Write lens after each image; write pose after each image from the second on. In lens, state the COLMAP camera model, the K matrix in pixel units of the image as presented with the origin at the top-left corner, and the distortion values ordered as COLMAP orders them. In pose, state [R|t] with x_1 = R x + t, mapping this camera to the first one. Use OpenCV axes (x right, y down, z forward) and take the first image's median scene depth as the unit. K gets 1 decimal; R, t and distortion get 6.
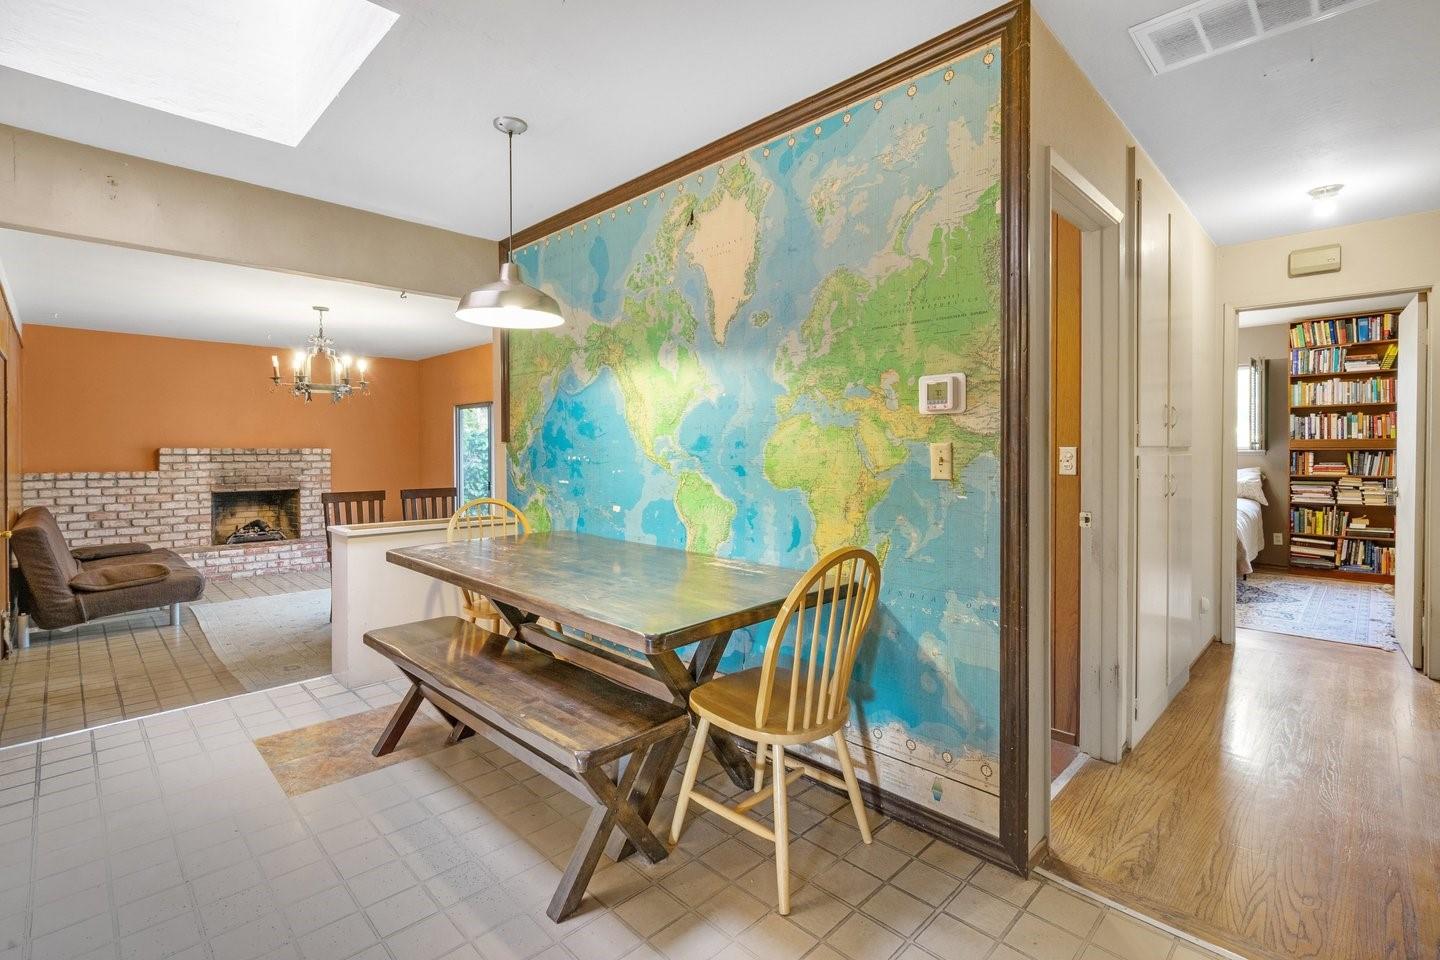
lens RADIAL K [[659.5, 0, 718.6], [0, 659.5, 453.6], [0, 0, 1]] dist [-0.003689, 0.001120]
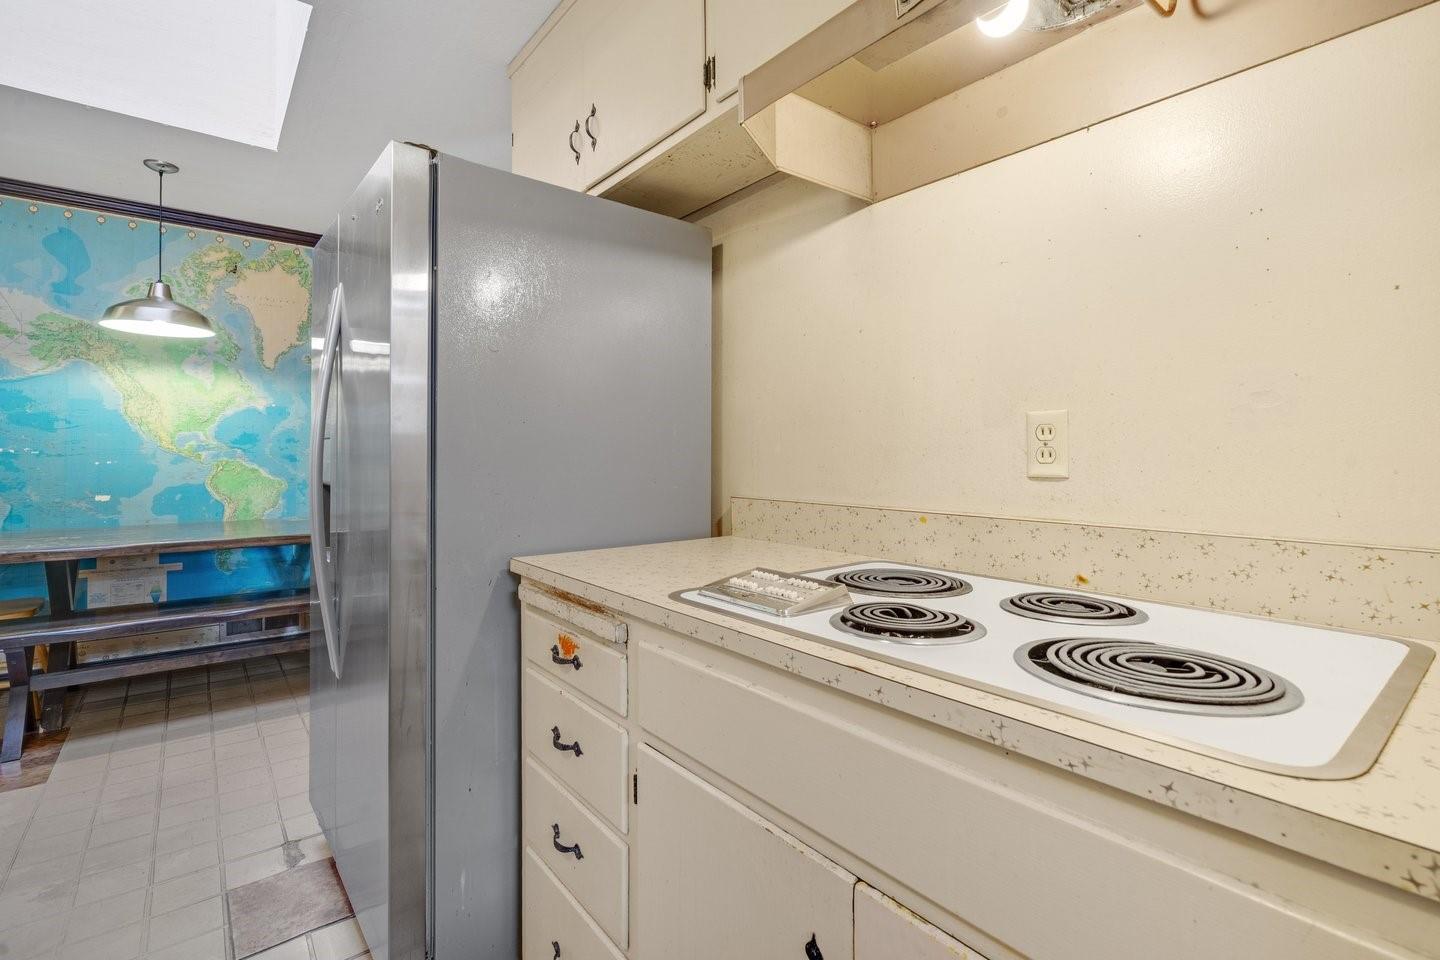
lens RADIAL K [[659.5, 0, 710.6], [0, 659.5, 447.5], [0, 0, 1]] dist [-0.003689, 0.001120]
pose [[0.119939, 0.010688, 0.992724, -2.399180], [0.004054, 0.999928, -0.011256, 0.040558], [-0.992773, 0.005374, 0.119887, -0.201503]]
